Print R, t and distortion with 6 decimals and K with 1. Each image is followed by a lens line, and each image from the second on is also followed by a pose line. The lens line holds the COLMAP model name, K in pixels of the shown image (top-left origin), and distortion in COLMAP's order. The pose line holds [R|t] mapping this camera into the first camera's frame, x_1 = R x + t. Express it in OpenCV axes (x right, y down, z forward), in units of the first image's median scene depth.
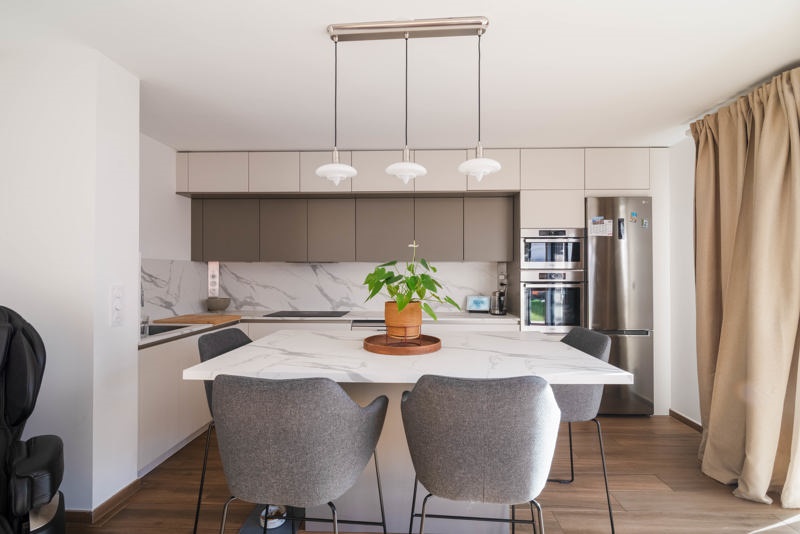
lens RADIAL K [[371.0, 0, 418.5], [0, 371.0, 267.5], [0, 0, 1]] dist [-0.001586, -0.000144]
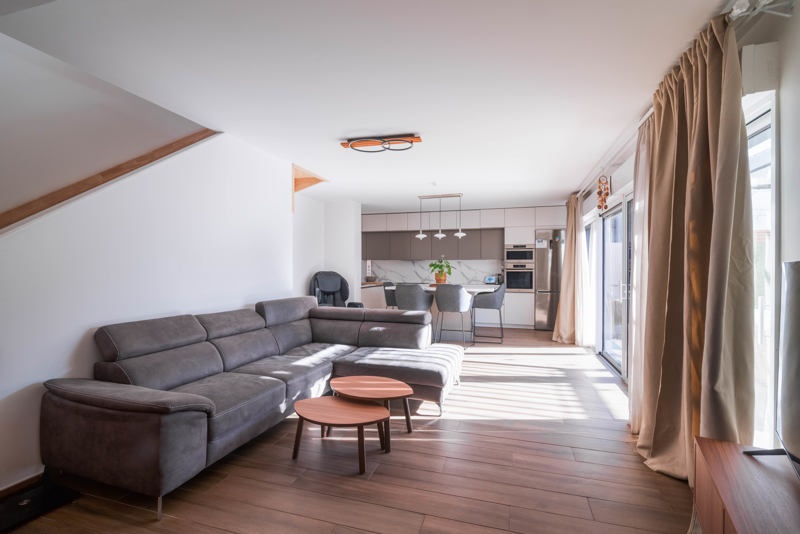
lens RADIAL K [[360.8, 0, 401.4], [0, 360.8, 268.0], [0, 0, 1]] dist [-0.000795, -0.000046]
pose [[0.960409, 0.002236, -0.278584, 0.276042], [0.001170, 0.999927, 0.012060, 0.008256], [0.278590, -0.011908, 0.960336, -1.201647]]
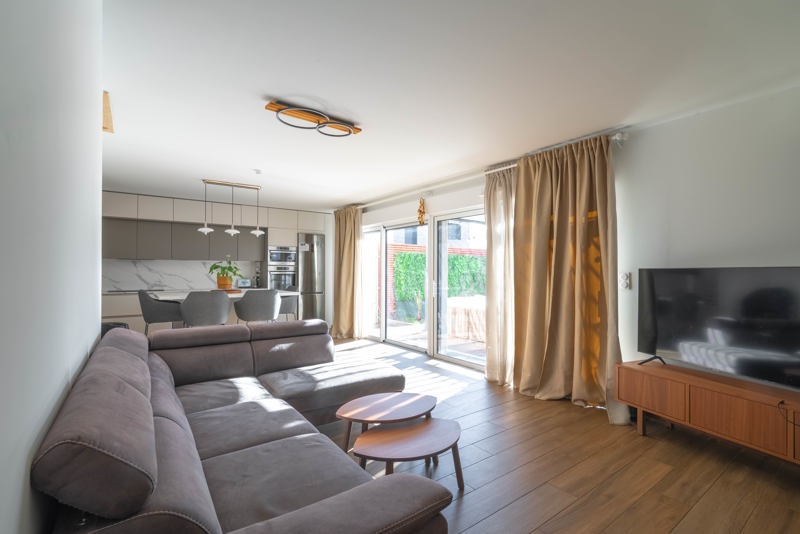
lens RADIAL K [[360.8, 0, 401.4], [0, 360.8, 268.0], [0, 0, 1]] dist [-0.000795, -0.000046]
pose [[0.810487, 0.006542, 0.585720, -0.298893], [-0.009840, 0.999949, 0.002447, 0.009458], [-0.585674, -0.007747, 0.810510, -1.064558]]
